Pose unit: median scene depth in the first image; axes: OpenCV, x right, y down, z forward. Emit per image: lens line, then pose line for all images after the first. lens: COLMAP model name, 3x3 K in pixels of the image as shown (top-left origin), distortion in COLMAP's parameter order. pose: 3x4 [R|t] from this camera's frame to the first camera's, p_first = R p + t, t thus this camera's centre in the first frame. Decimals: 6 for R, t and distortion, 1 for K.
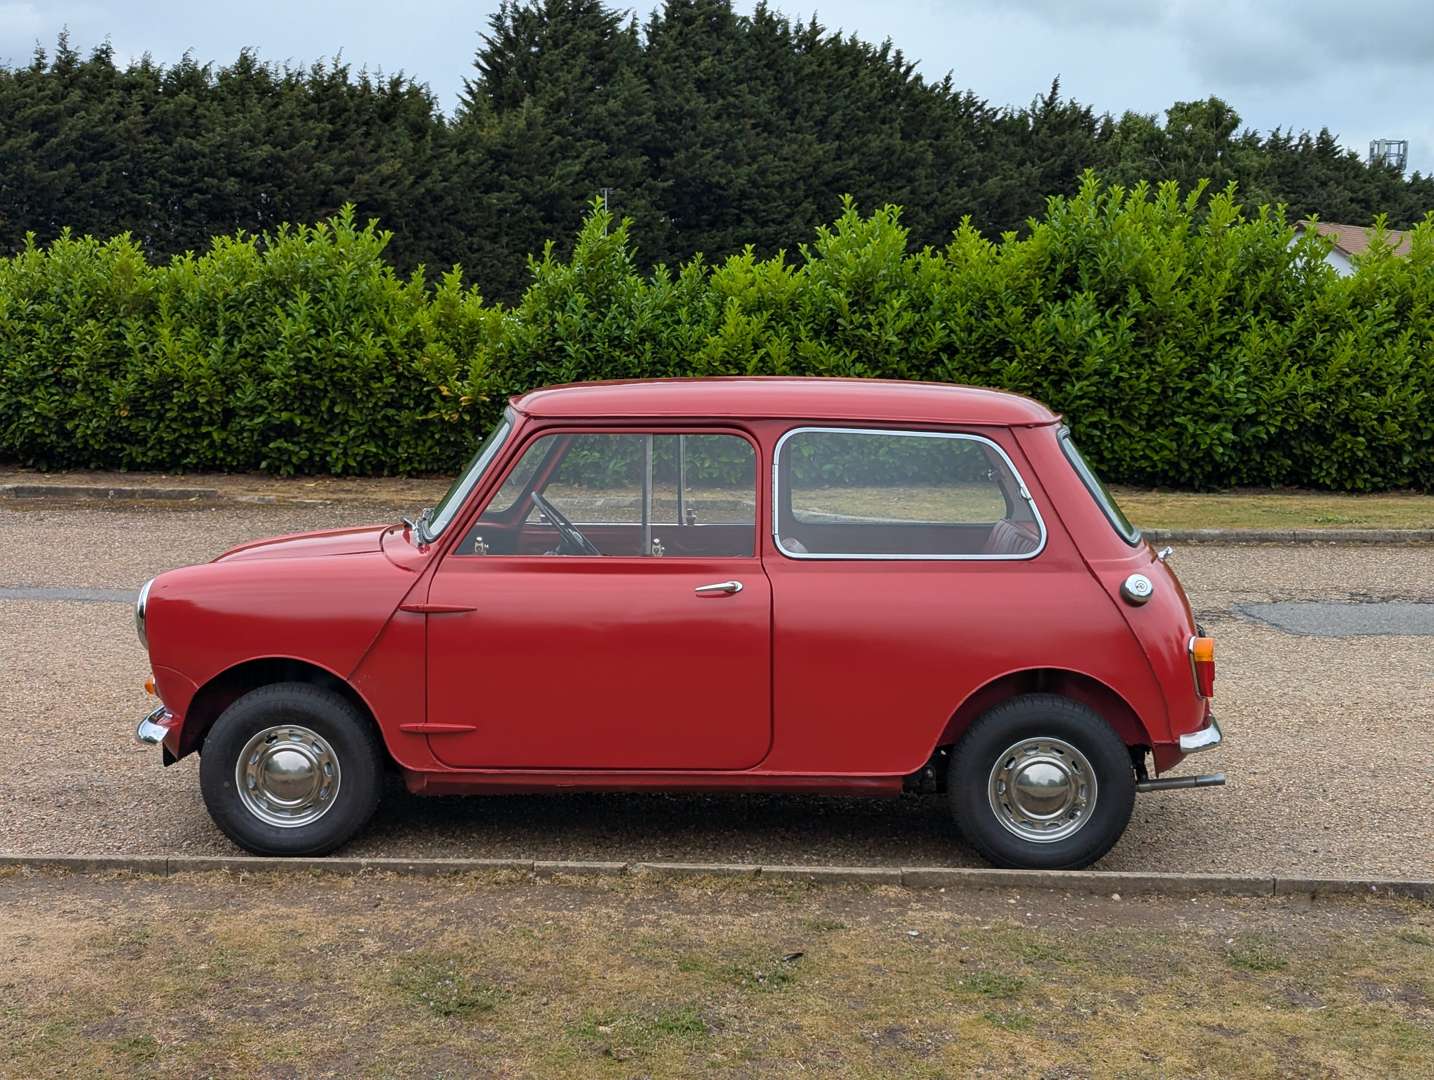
lens RADIAL K [[2176.9, 0, 717.0], [0, 2176.9, 540.0], [0, 0, 1]] dist [0.204181, -1.246159]
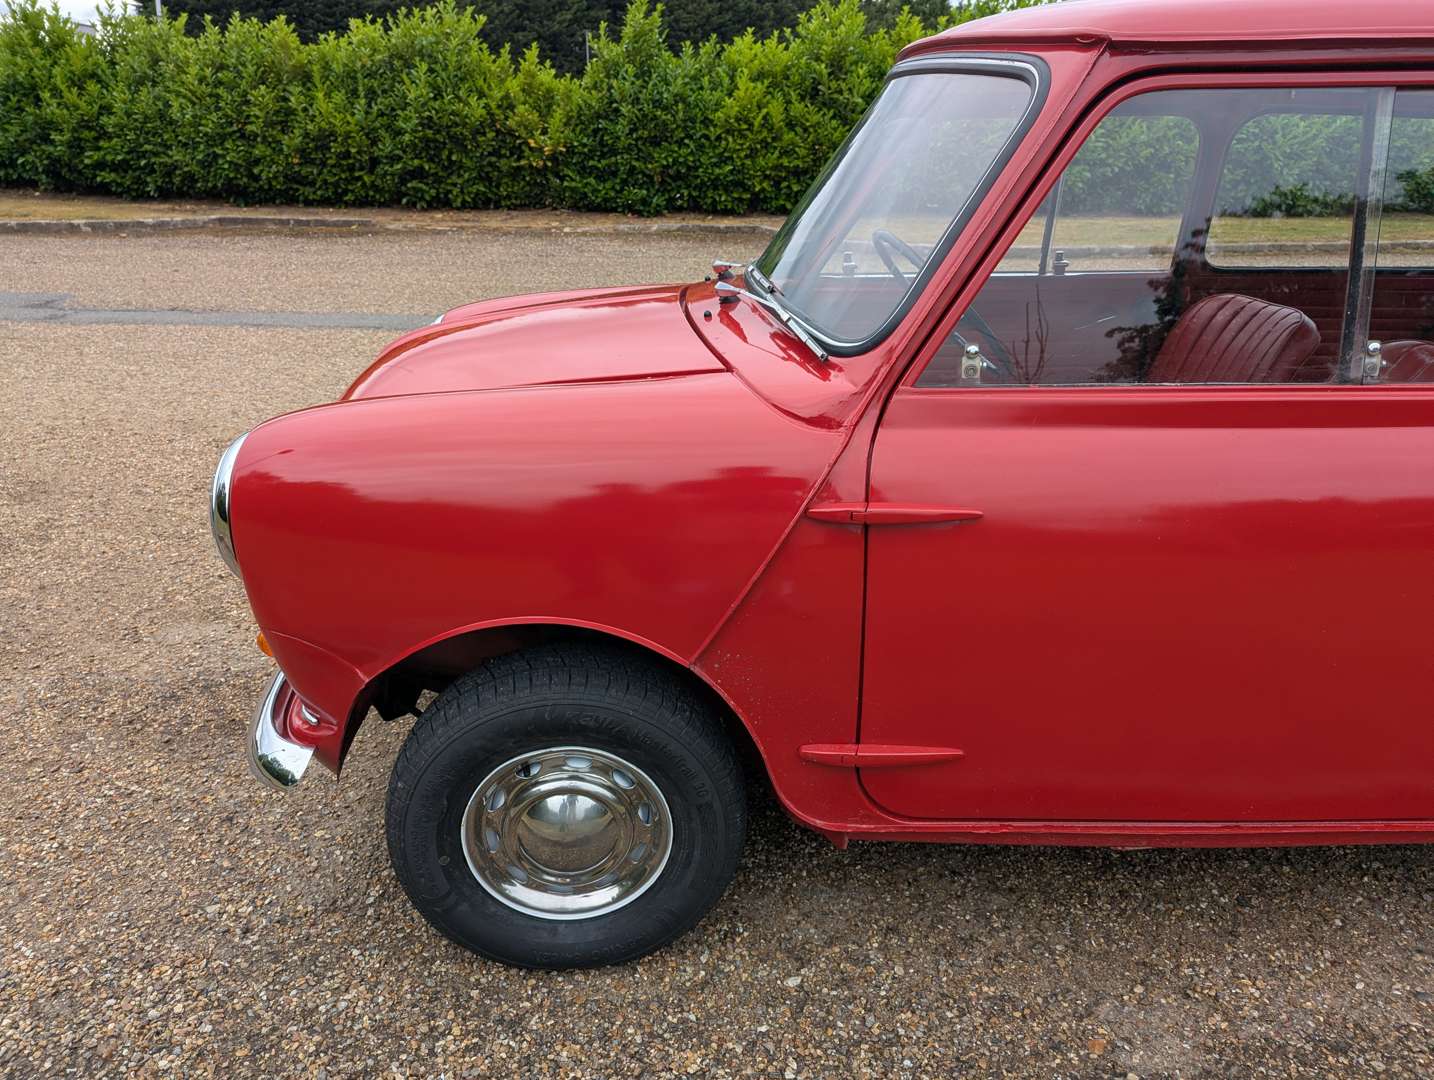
lens RADIAL K [[1006.0, 0, 695.0], [0, 1006.0, 533.7], [0, 0, 1]] dist [0.054766, -0.053817]
pose [[0.997465, -0.027603, 0.065579, -0.070955], [0.008326, 0.960630, 0.277705, -0.008647], [-0.070663, -0.276456, 0.958425, 0.314271]]
